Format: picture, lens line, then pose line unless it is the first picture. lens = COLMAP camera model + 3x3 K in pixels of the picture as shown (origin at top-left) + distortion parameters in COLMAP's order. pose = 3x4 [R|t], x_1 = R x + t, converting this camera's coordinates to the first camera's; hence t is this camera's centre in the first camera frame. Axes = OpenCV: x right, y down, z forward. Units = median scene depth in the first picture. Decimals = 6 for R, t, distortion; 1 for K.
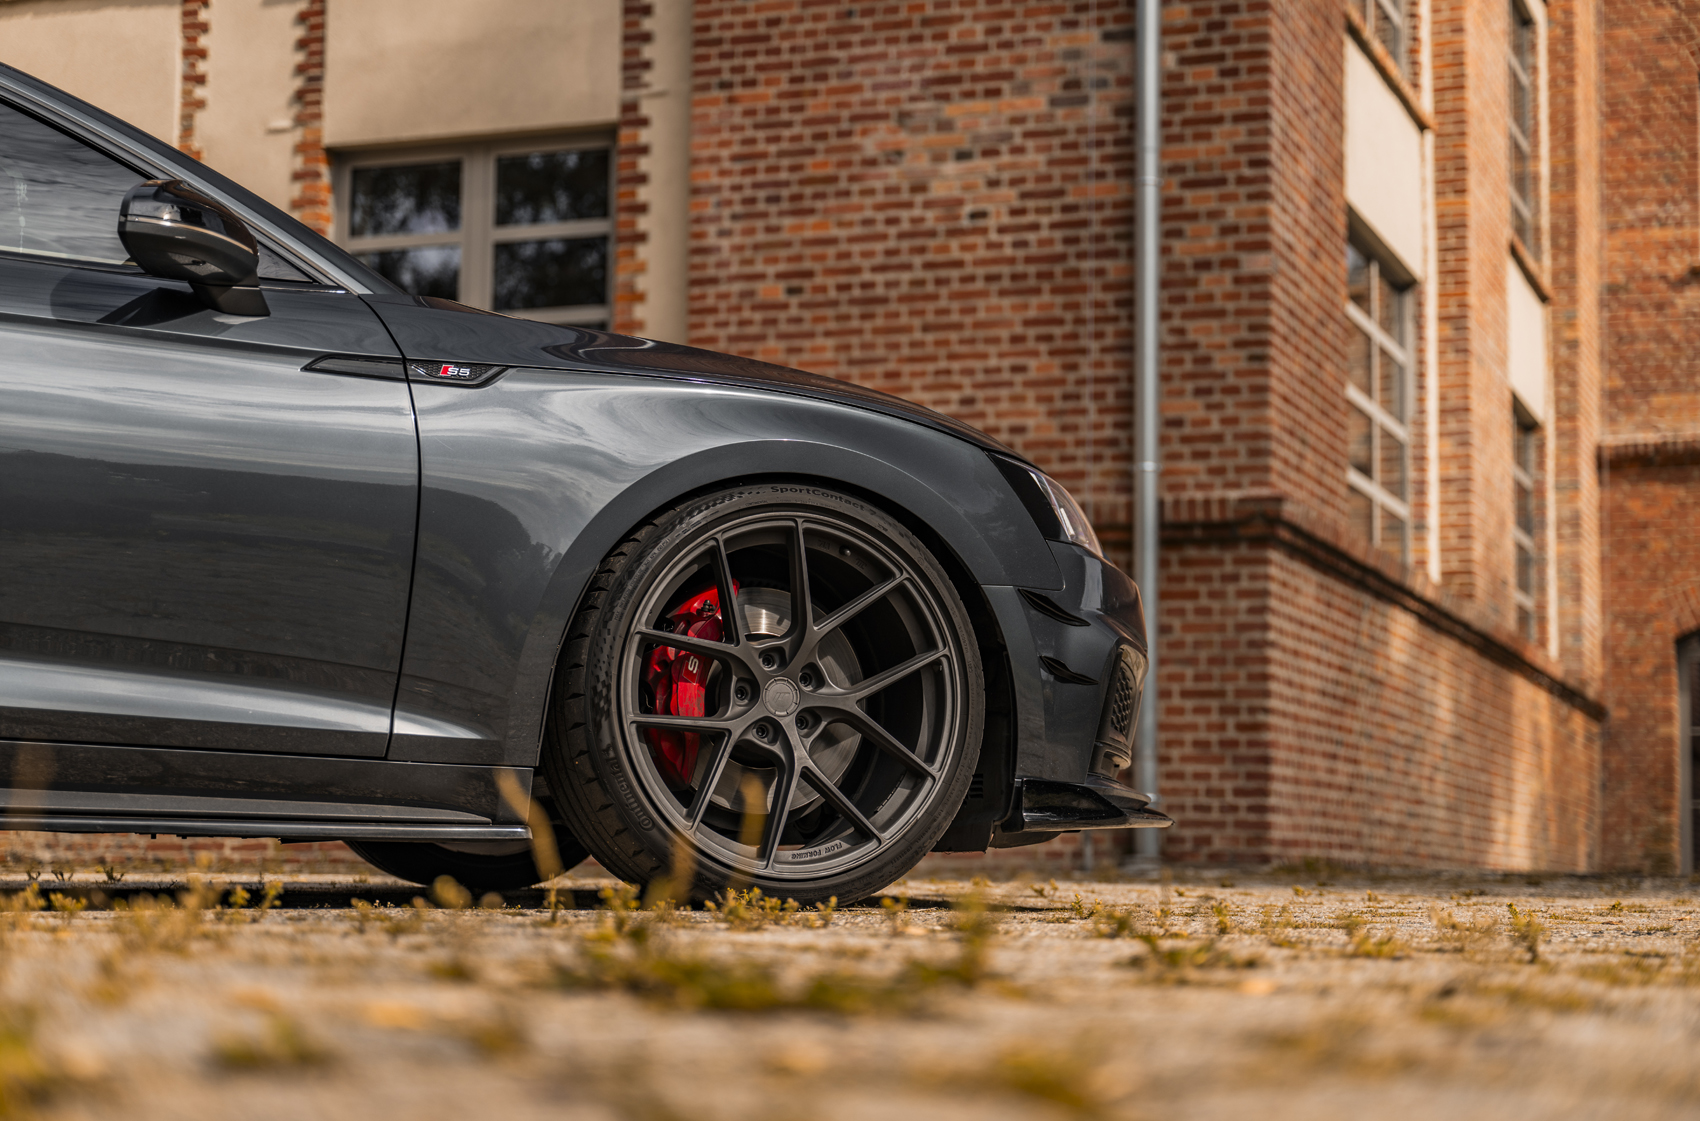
lens RADIAL K [[3112.8, 0, 858.7], [0, 3112.8, 559.2], [0, 0, 1]] dist [0.008044, -0.076593]
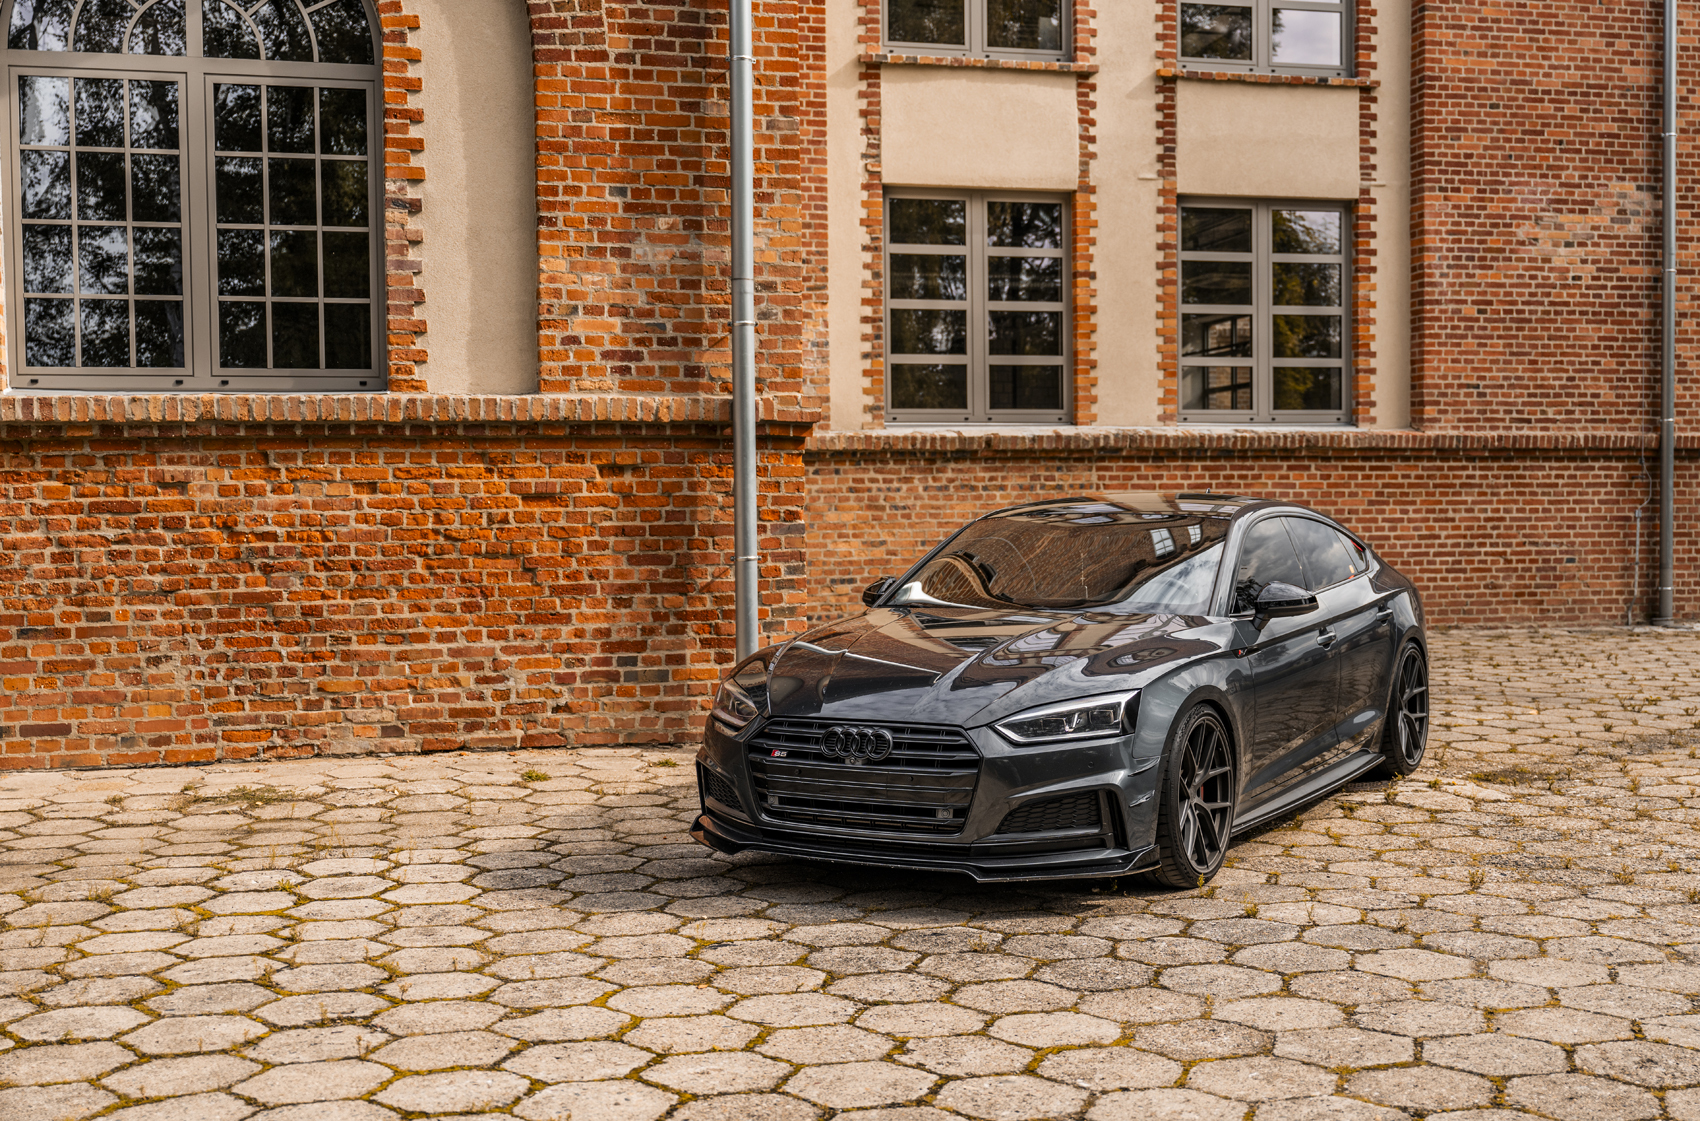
lens RADIAL K [[1995.0, 0, 901.3], [0, 1995.0, 593.4], [0, 0, 1]] dist [-0.007405, 0.028551]
pose [[0.818925, -0.044980, 0.572135, -0.976329], [-0.046604, 0.988419, 0.144414, -0.076465], [-0.572005, -0.144928, 0.807345, 0.234186]]
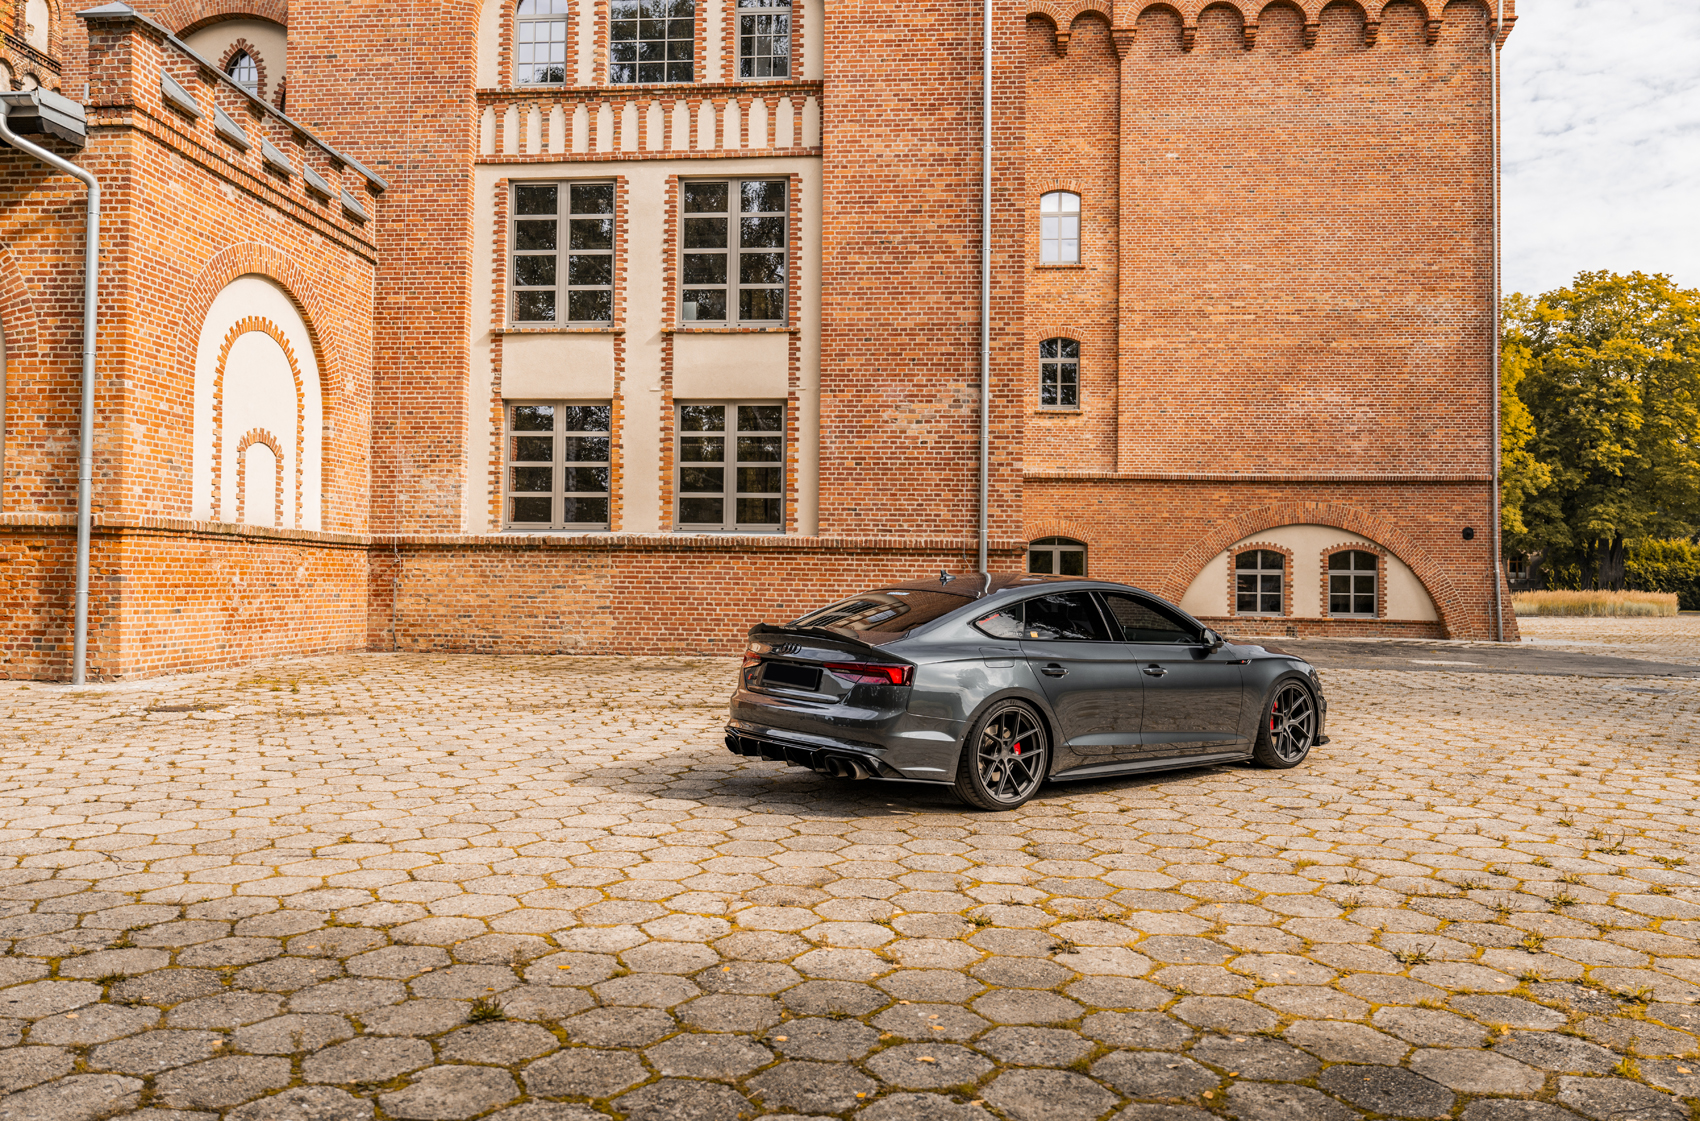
lens RADIAL K [[1305.6, 0, 850.2], [0, 1305.6, 555.2], [0, 0, 1]] dist [-0.007578, 0.003727]
pose [[0.964126, 0.005814, 0.265380, -0.359788], [-0.030631, 0.995518, 0.089472, -0.111520], [-0.263671, -0.094392, 0.959983, -0.199268]]
